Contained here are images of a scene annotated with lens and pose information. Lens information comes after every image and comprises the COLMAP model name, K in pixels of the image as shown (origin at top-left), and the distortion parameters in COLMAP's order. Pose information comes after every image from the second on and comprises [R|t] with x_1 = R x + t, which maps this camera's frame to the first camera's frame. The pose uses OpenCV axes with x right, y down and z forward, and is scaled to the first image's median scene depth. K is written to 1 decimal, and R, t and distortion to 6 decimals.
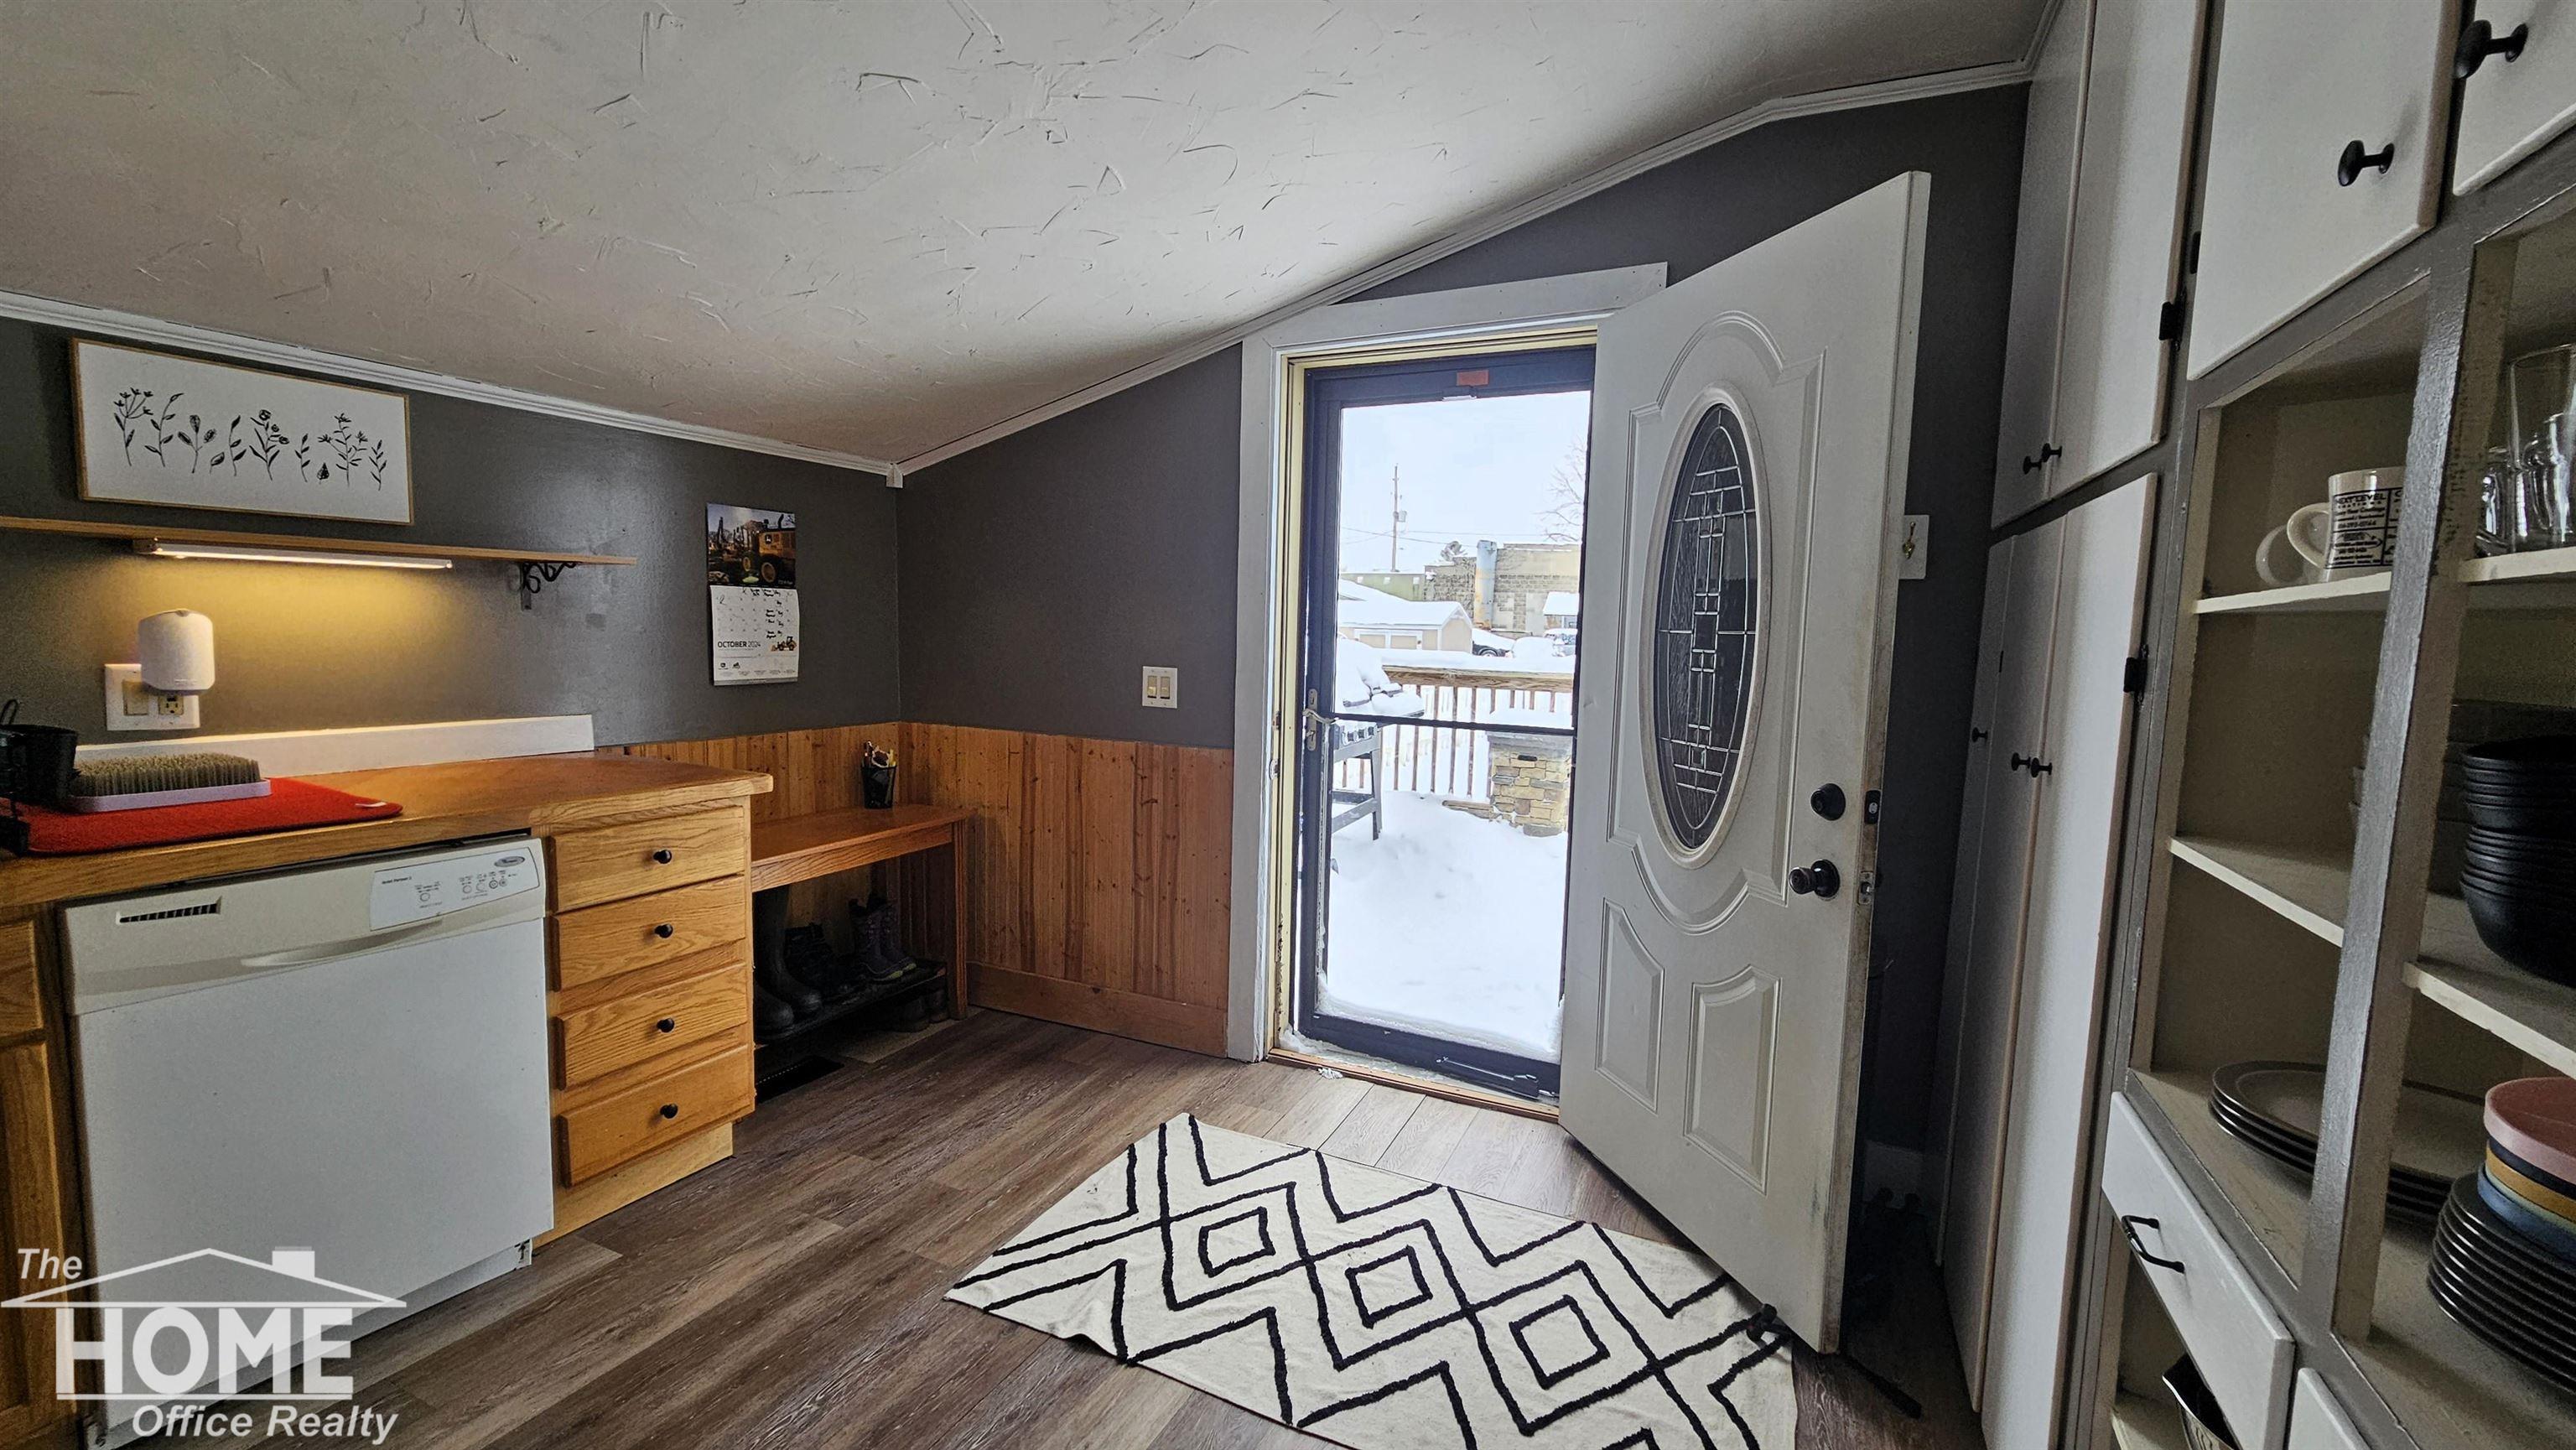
lens RADIAL K [[1037.3, 0, 1317.0], [0, 1037.3, 718.2], [0, 0, 1]] dist [0.000236, -0.000092]
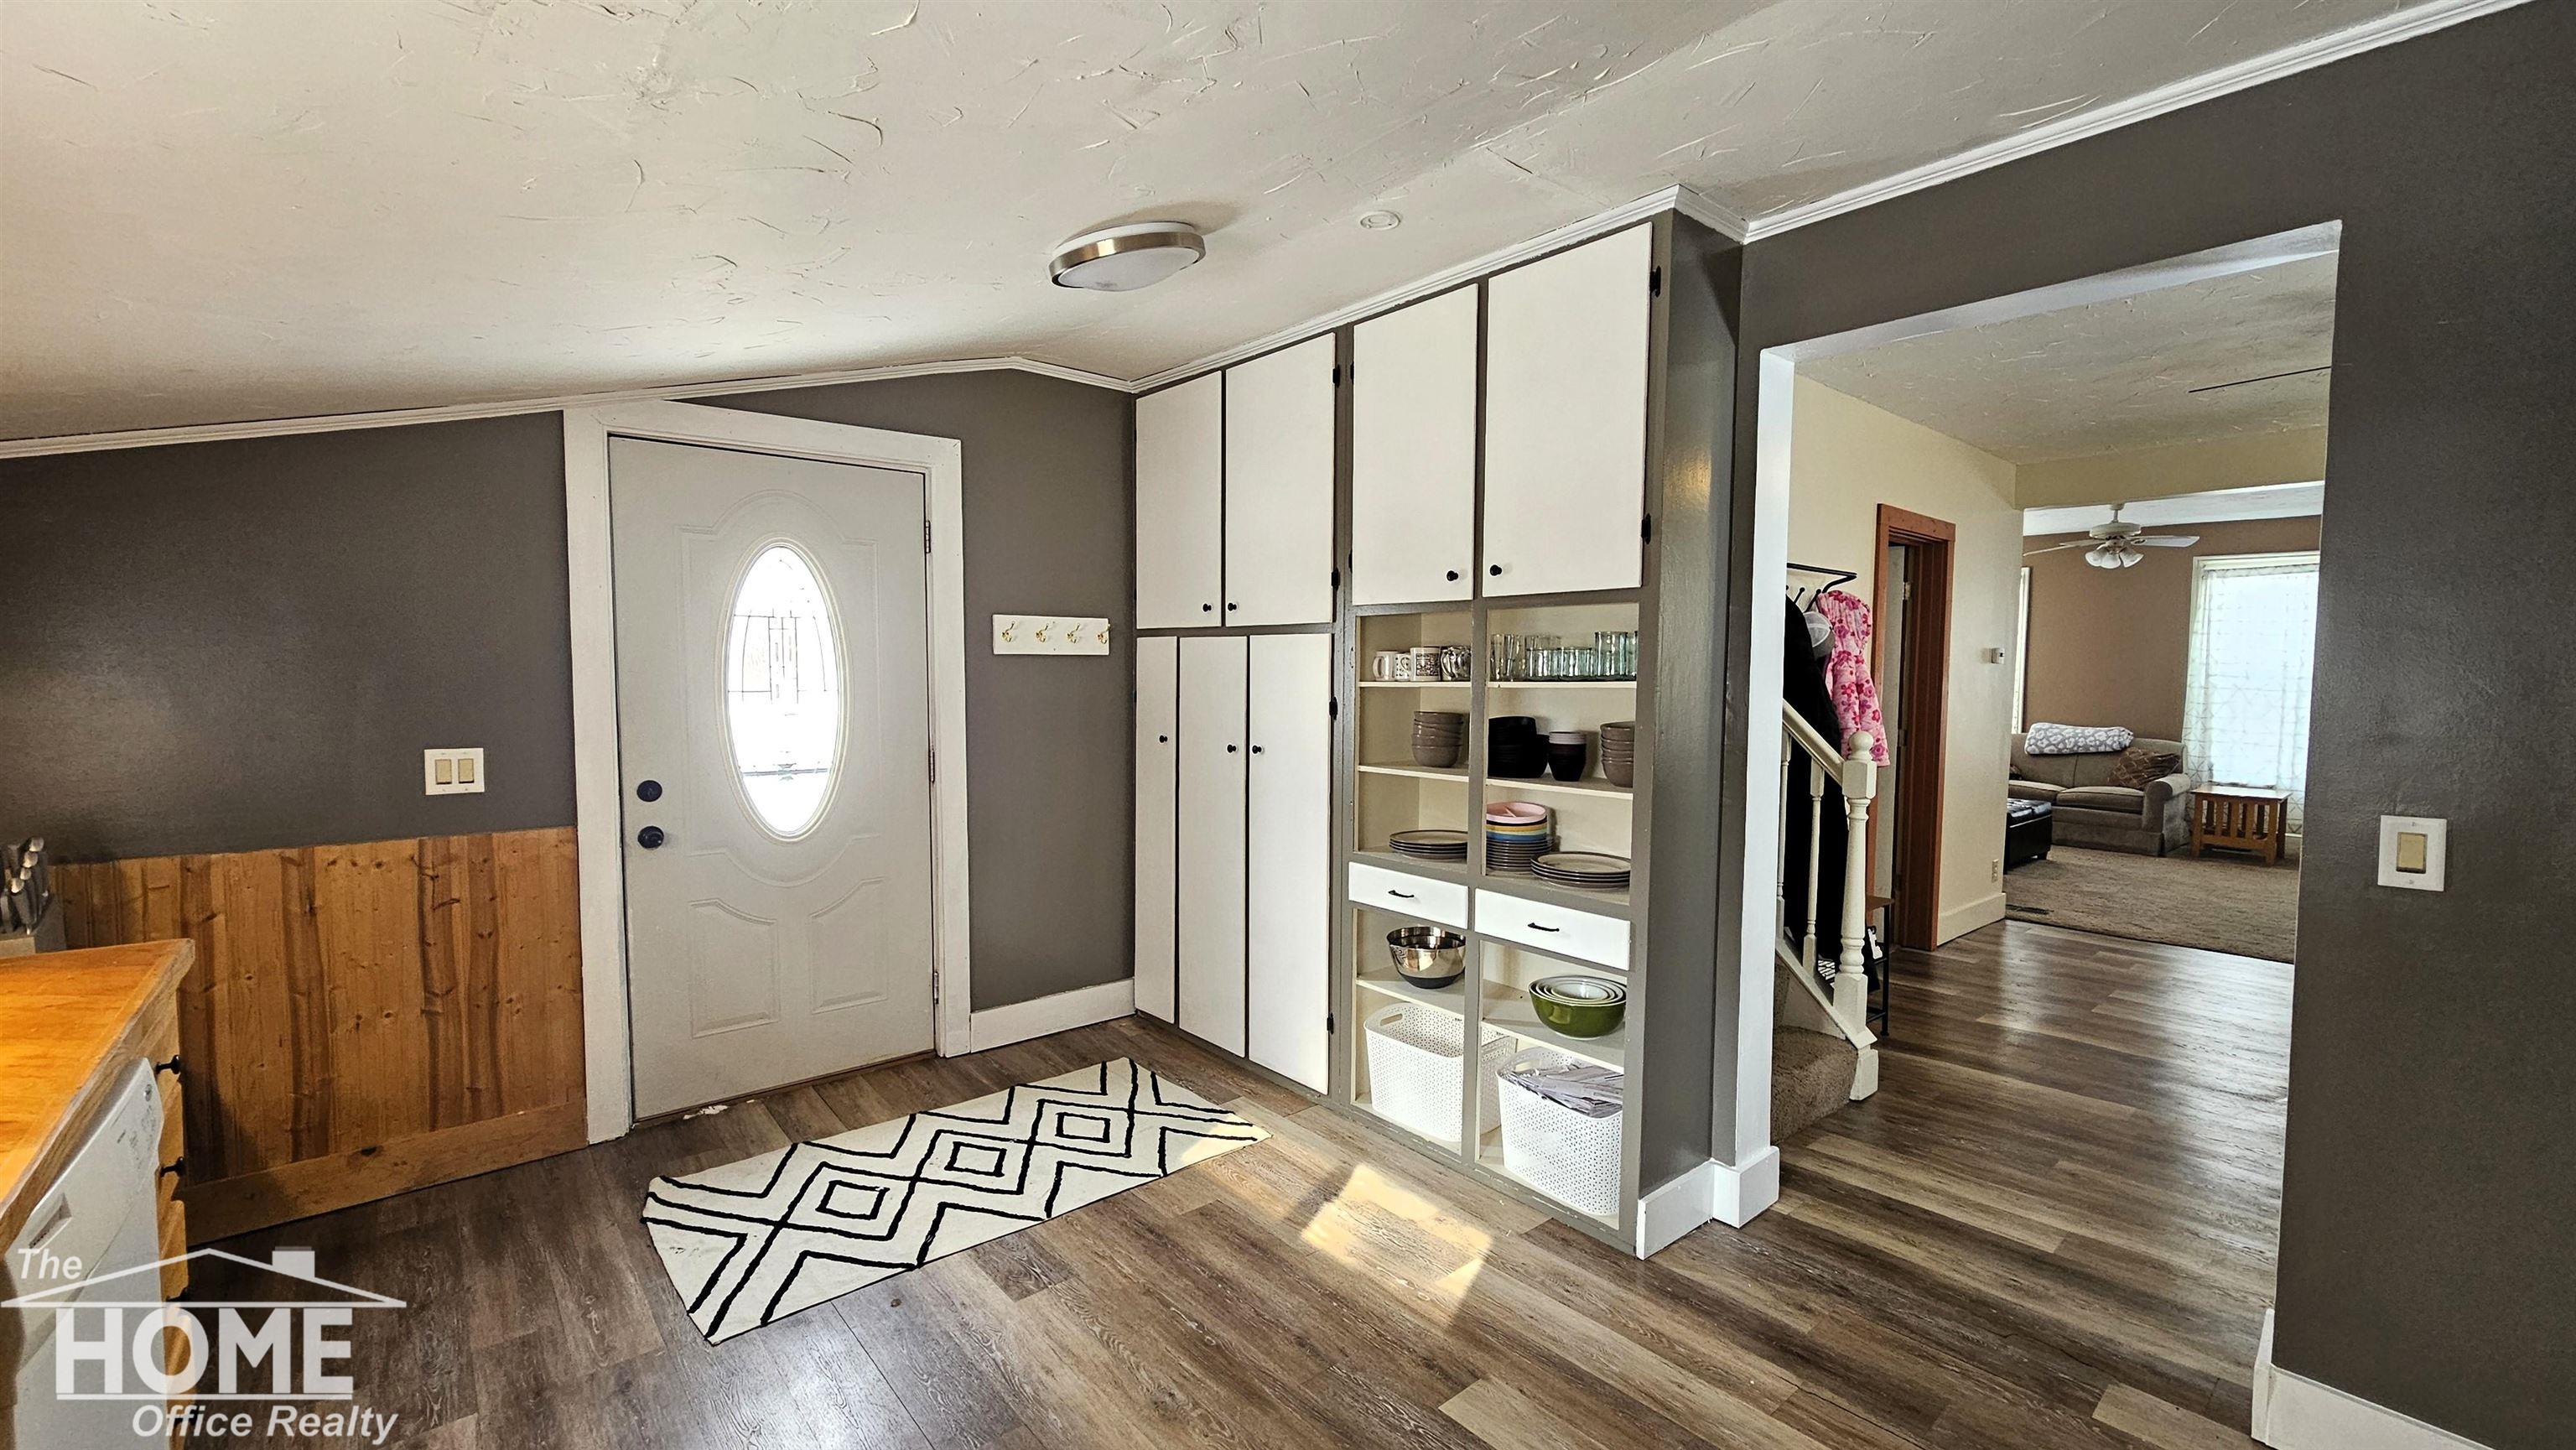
lens RADIAL K [[1054.9, 0, 1288.0], [0, 1054.9, 725.0], [0, 0, 1]] dist [-0.002490, -0.000146]
pose [[0.418685, -0.070702, 0.905375, -0.166960], [0.087771, 0.995448, 0.037147, -0.010083], [-0.903880, 0.063913, 0.422984, -0.005511]]
